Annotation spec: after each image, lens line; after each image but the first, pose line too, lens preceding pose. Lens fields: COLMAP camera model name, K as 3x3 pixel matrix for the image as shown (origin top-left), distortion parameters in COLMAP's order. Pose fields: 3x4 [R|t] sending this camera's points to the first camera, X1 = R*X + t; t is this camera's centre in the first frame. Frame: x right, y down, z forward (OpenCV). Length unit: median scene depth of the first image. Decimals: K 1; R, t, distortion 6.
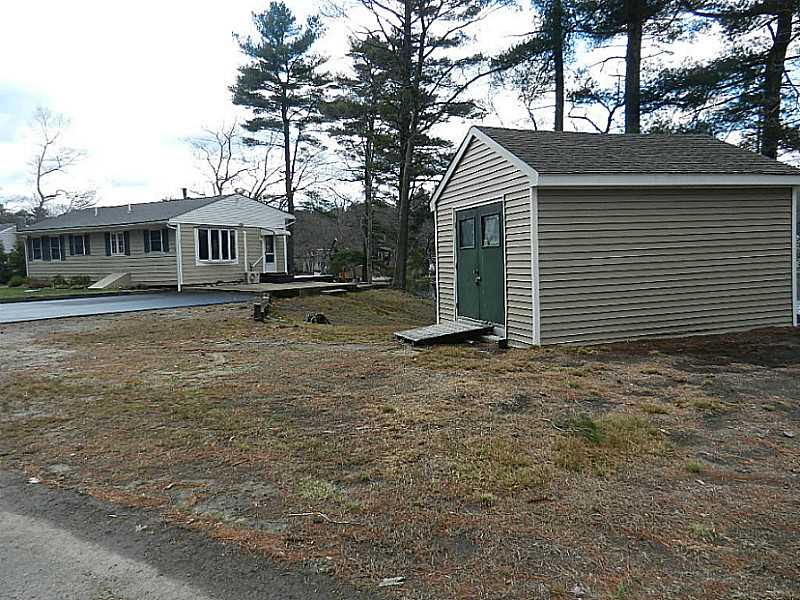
lens RADIAL K [[577.0, 0, 398.2], [0, 577.0, 304.6], [0, 0, 1]] dist [0.016015, 0.001205]
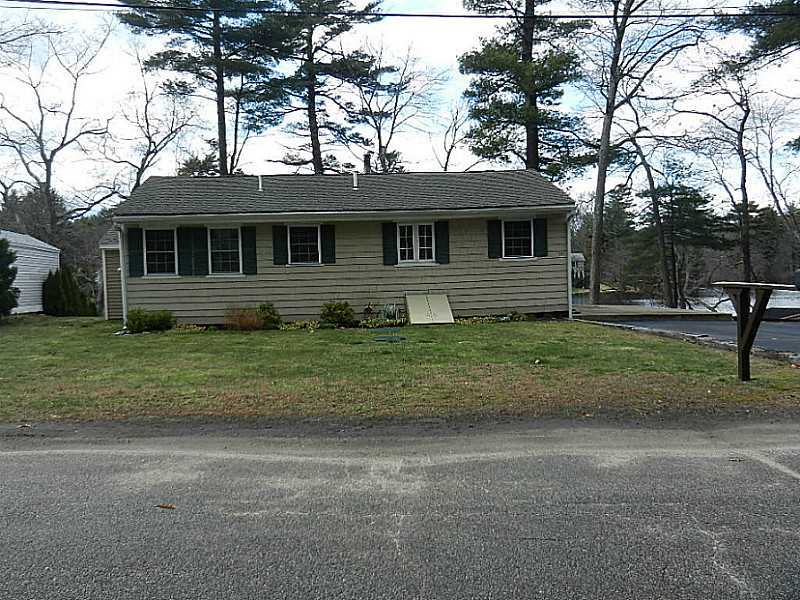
lens RADIAL K [[763.5, 0, 397.4], [0, 763.5, 298.1], [0, 0, 1]] dist [-0.002513, 0.000000]
pose [[0.832143, -0.018568, 0.554250, -0.859857], [0.055988, 0.997146, -0.050654, -0.014633], [-0.551727, 0.073182, 0.830808, 0.377497]]
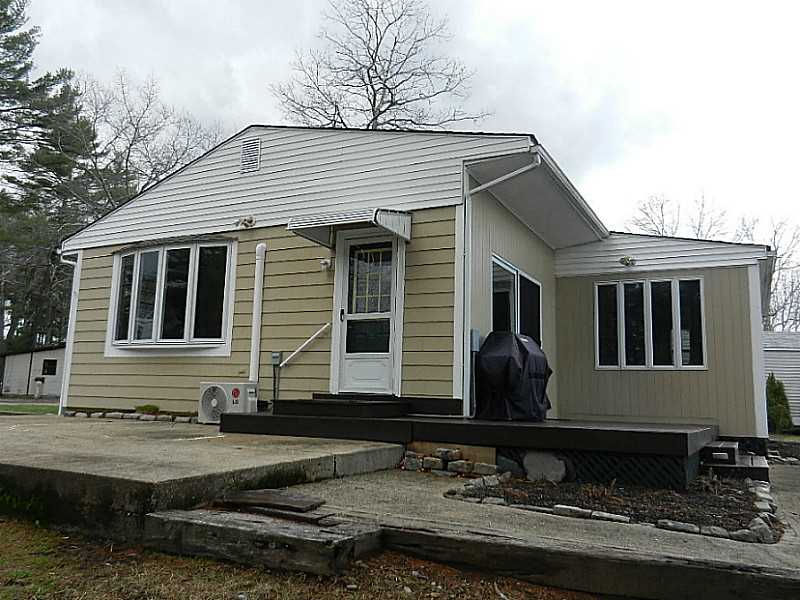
lens RADIAL K [[669.2, 0, 399.7], [0, 669.2, 298.7], [0, 0, 1]] dist [-0.000614, -0.000543]
pose [[0.033658, -0.131099, -0.990798, 0.066542], [-0.111077, 0.984727, -0.134069, -0.061591], [0.993242, 0.114567, 0.018582, 1.058778]]
